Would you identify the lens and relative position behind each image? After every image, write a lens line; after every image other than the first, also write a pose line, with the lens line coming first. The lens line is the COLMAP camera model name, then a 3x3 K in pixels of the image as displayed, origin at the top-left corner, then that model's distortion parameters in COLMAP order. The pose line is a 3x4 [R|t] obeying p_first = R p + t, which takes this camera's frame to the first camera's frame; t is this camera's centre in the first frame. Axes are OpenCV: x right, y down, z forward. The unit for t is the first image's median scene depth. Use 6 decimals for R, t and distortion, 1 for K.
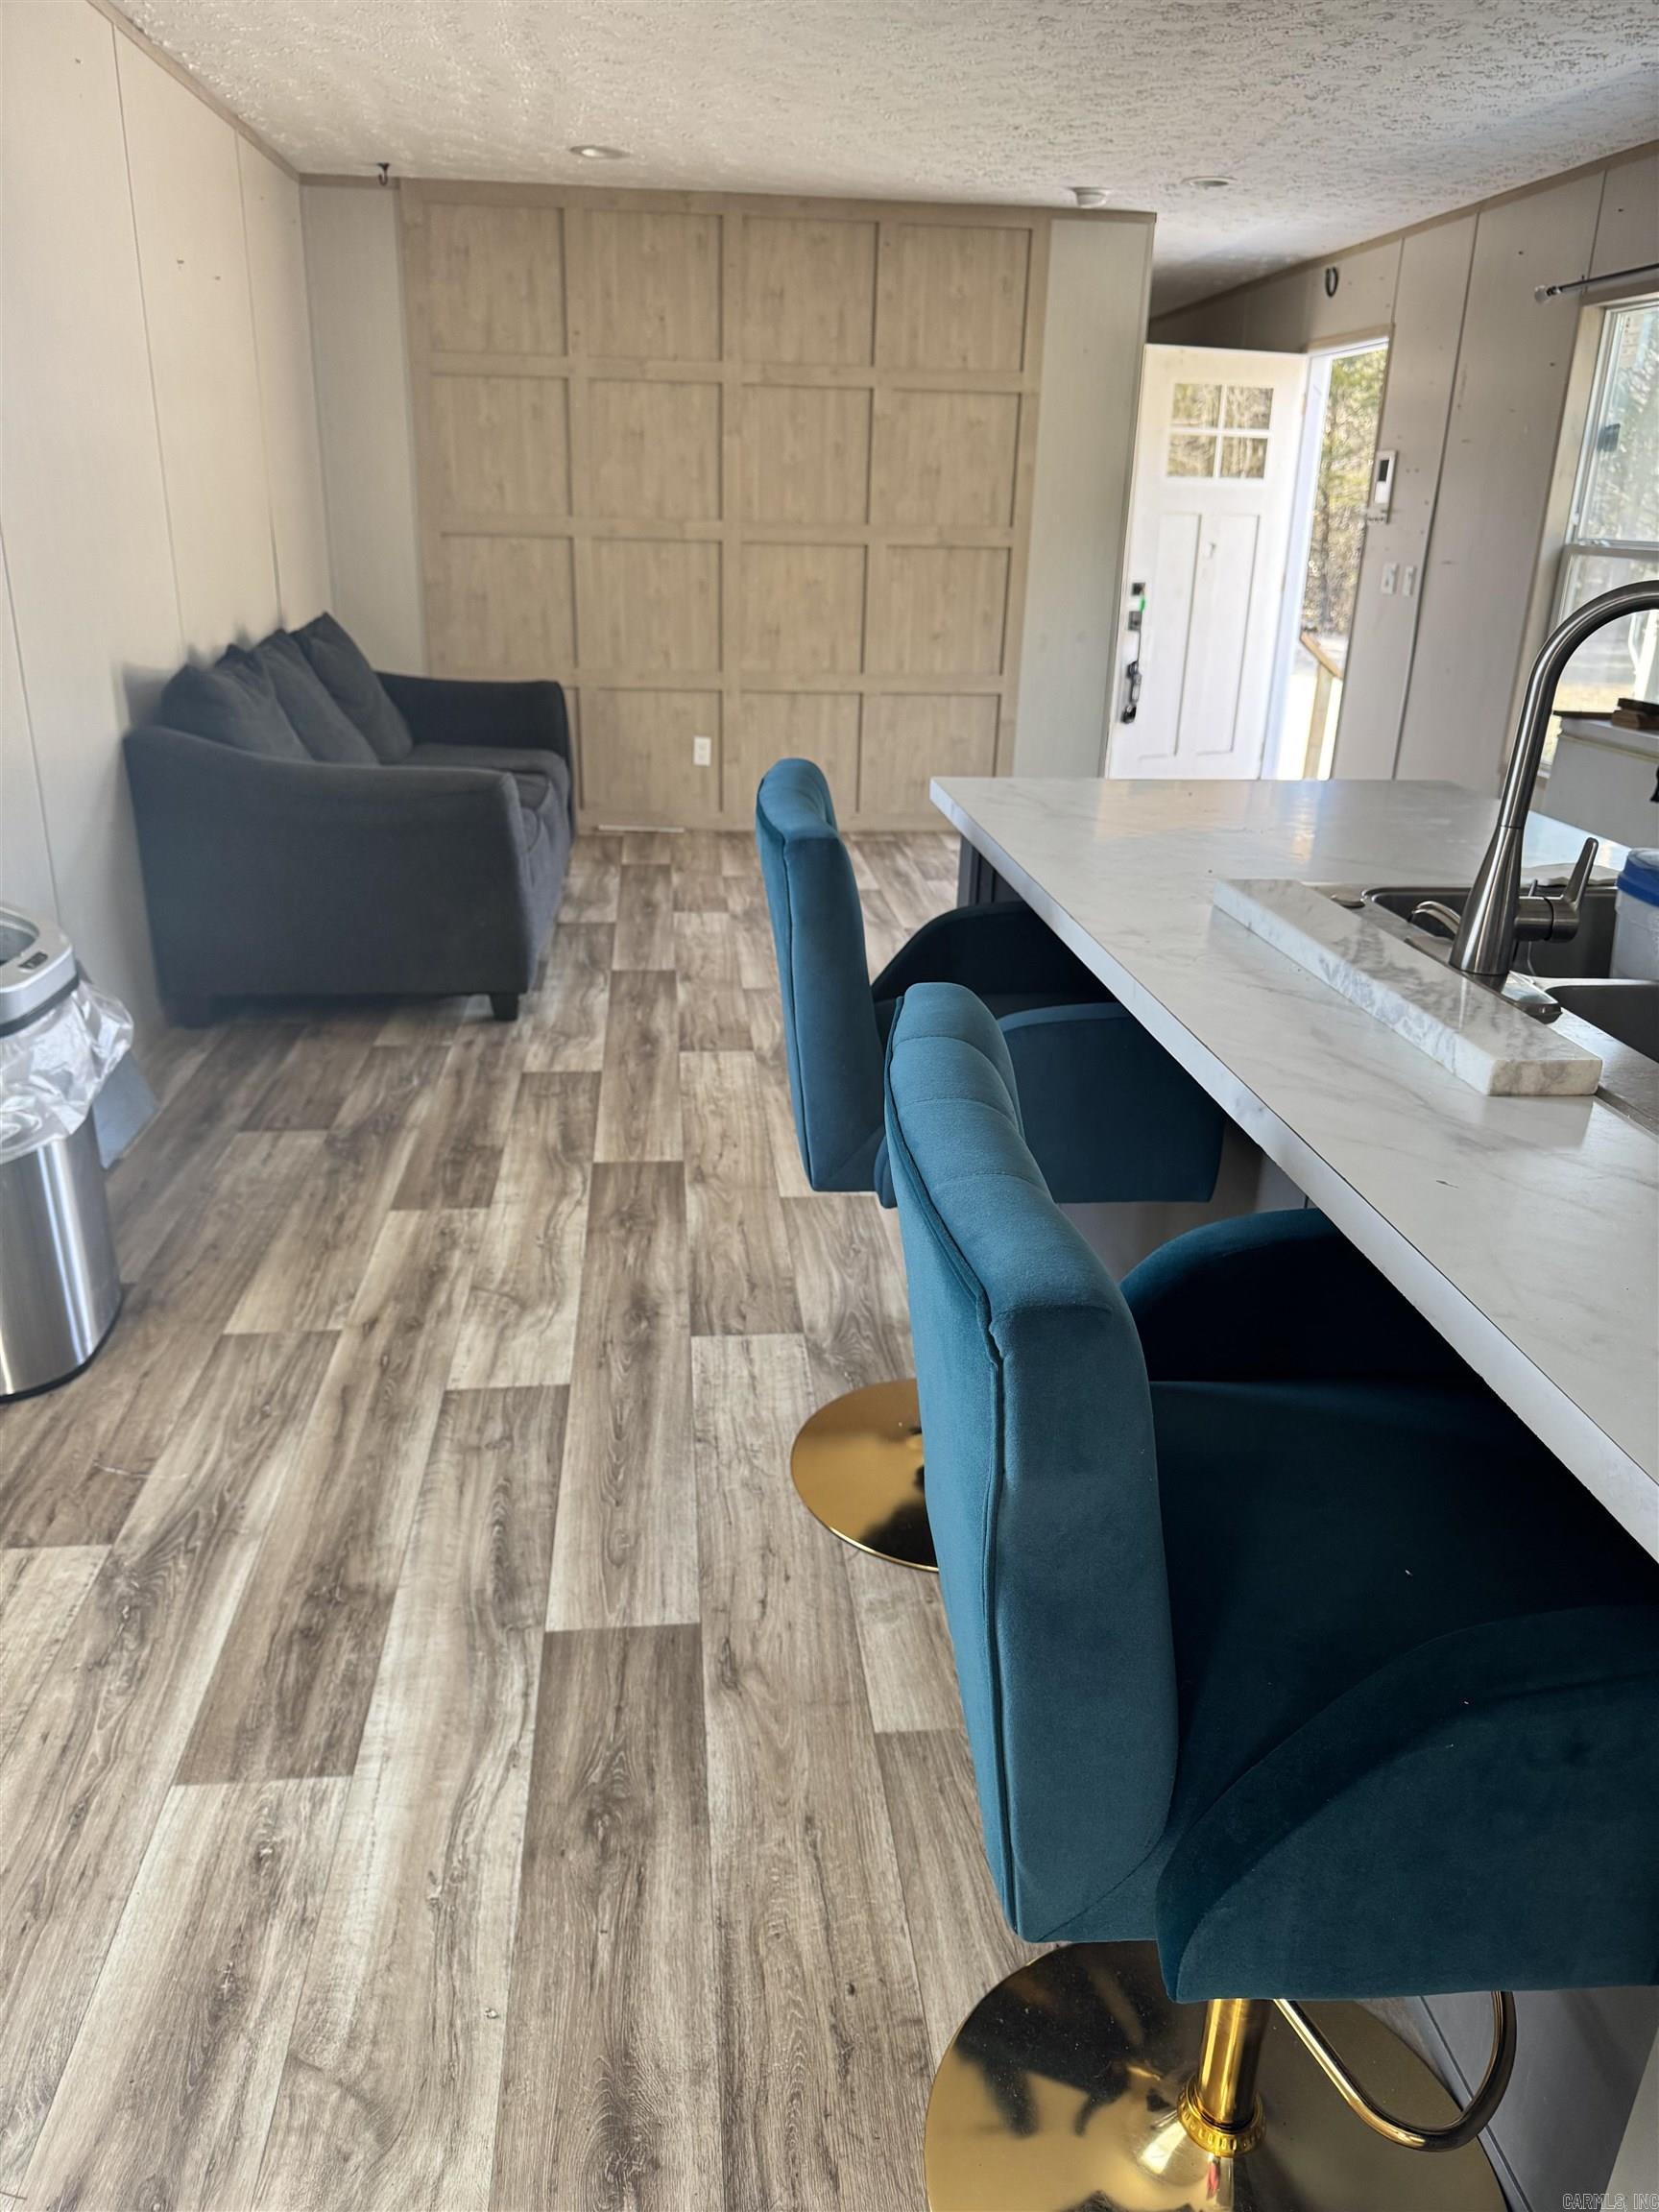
lens RADIAL K [[1566.0, 0, 819.3], [0, 1566.0, 1118.3], [0, 0, 1]] dist [0.025863, -0.009180]
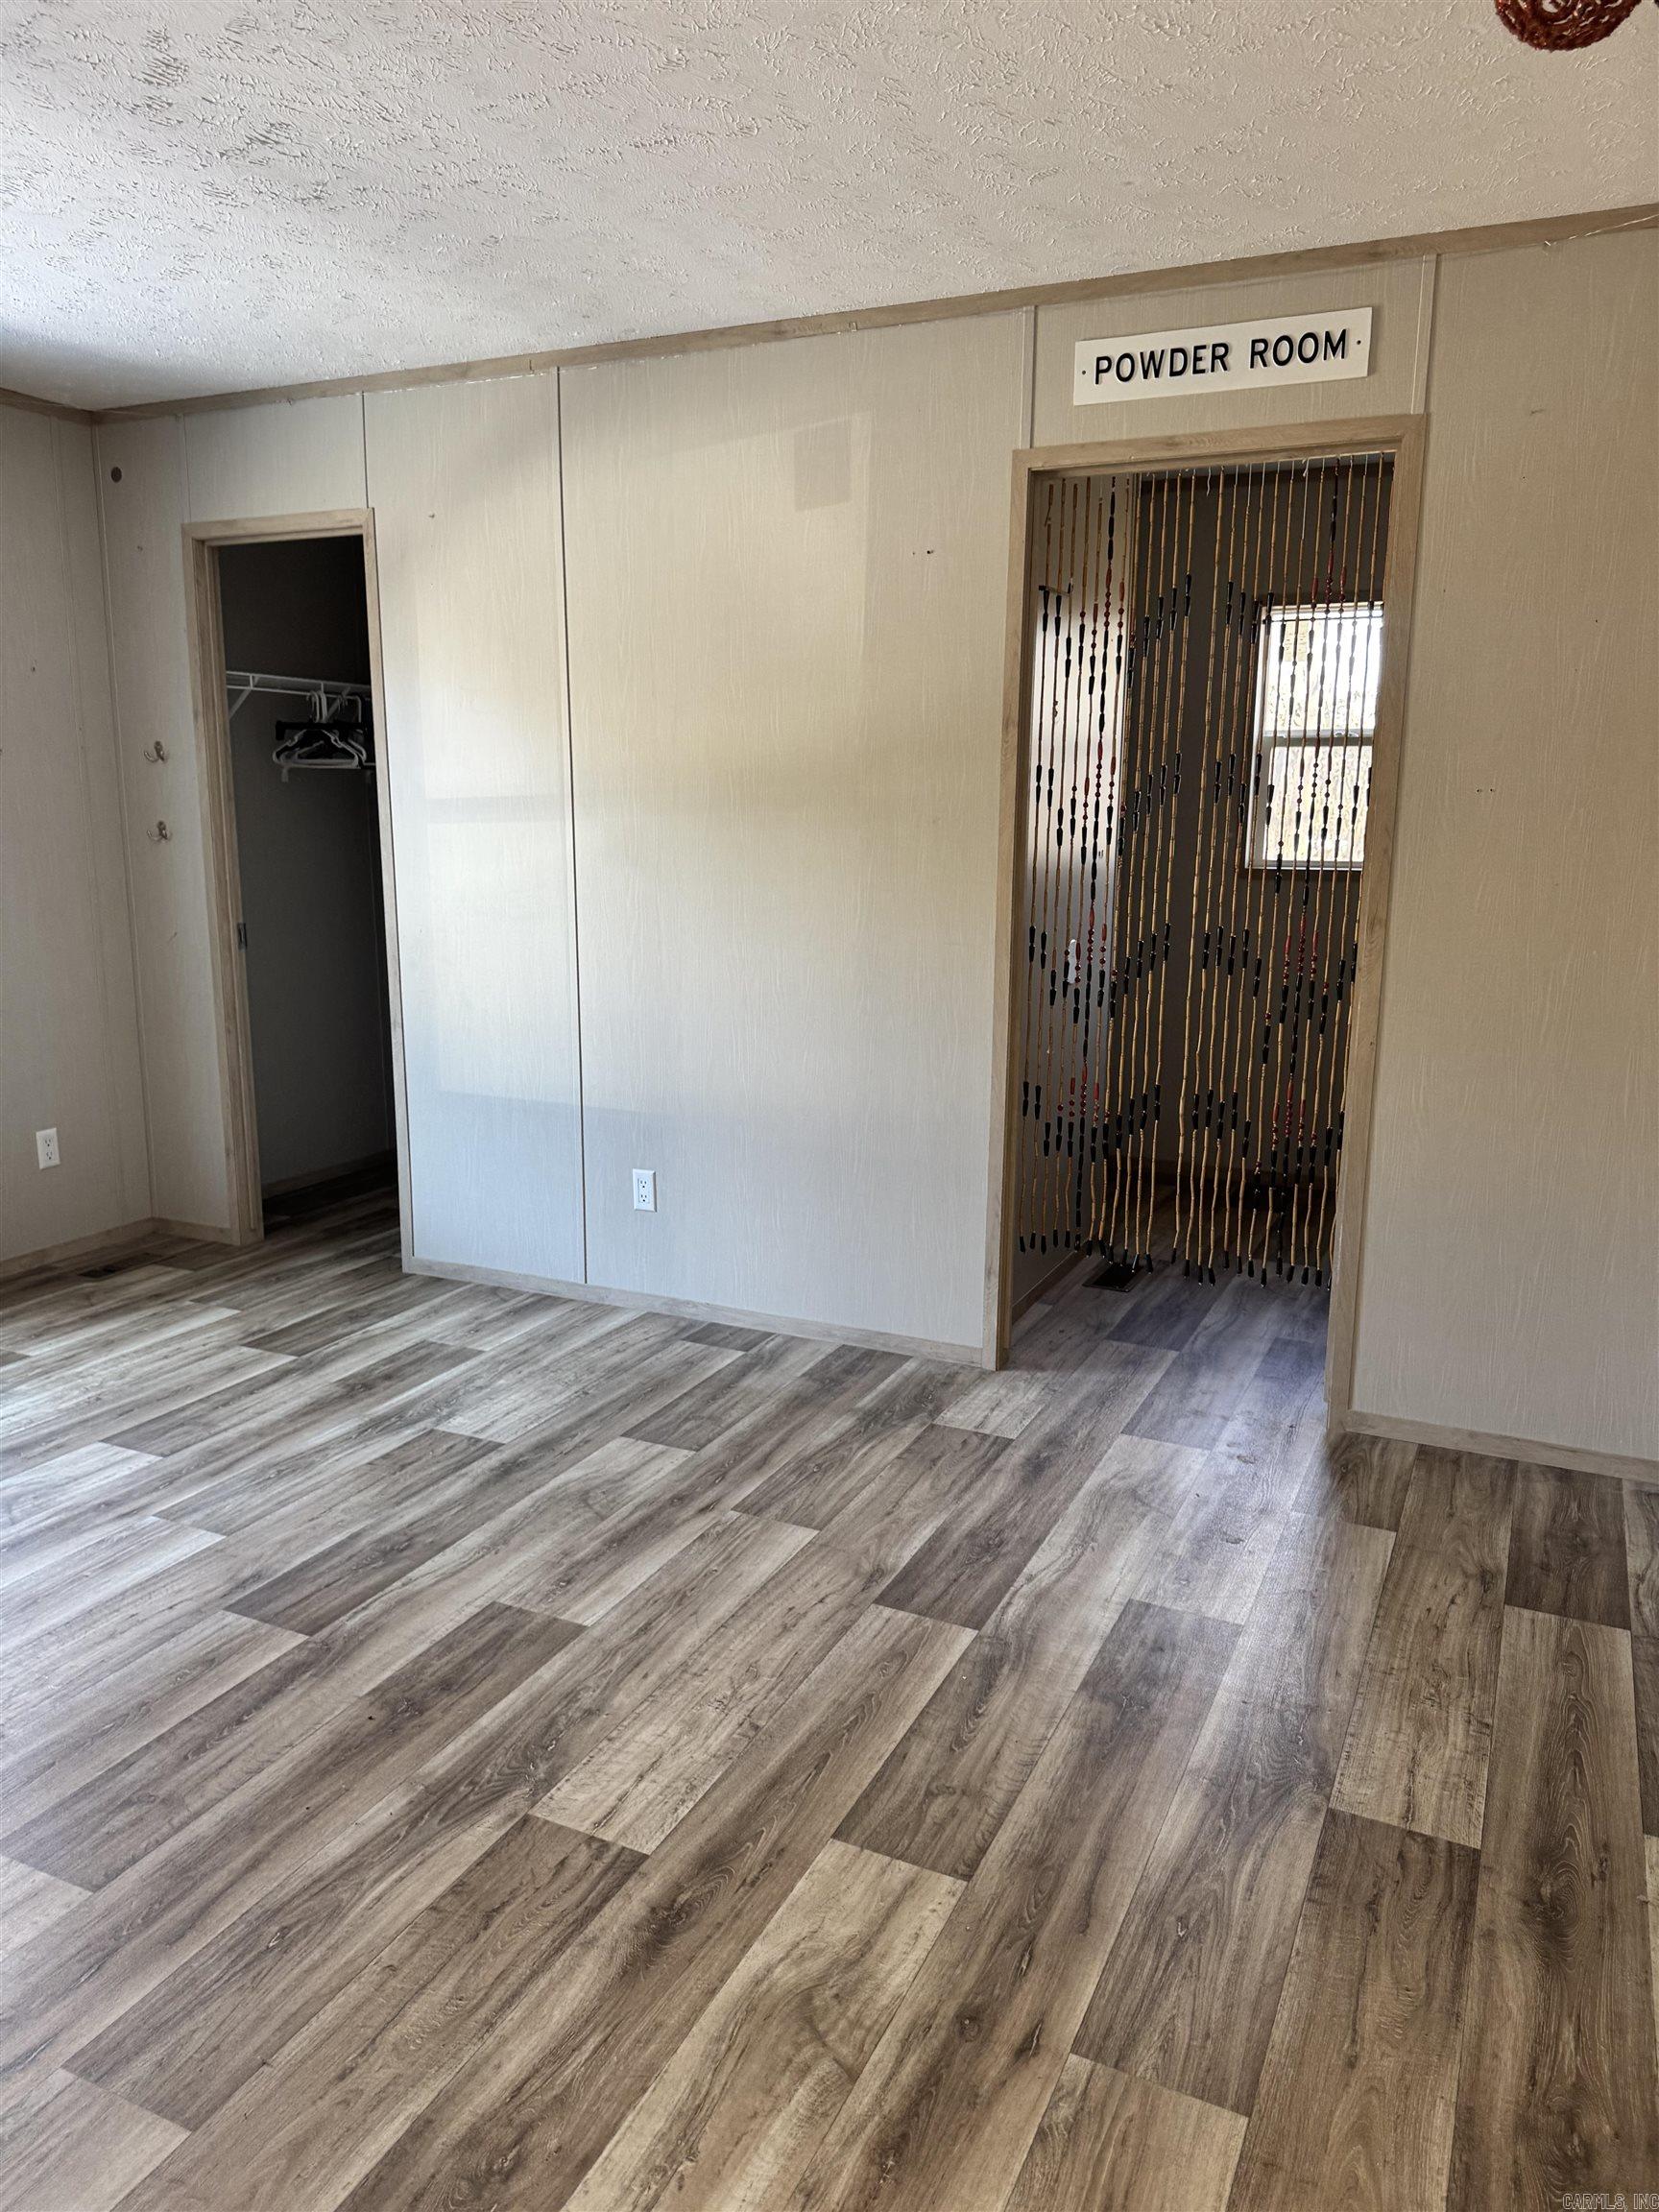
lens RADIAL K [[1566.0, 0, 829.8], [0, 1566.0, 1111.0], [0, 0, 1]] dist [0.025863, -0.009180]
pose [[-0.855965, -0.129075, 0.500663, -0.803124], [0.169316, 0.844966, 0.507311, -0.606374], [-0.488525, 0.519011, -0.701407, 1.438696]]
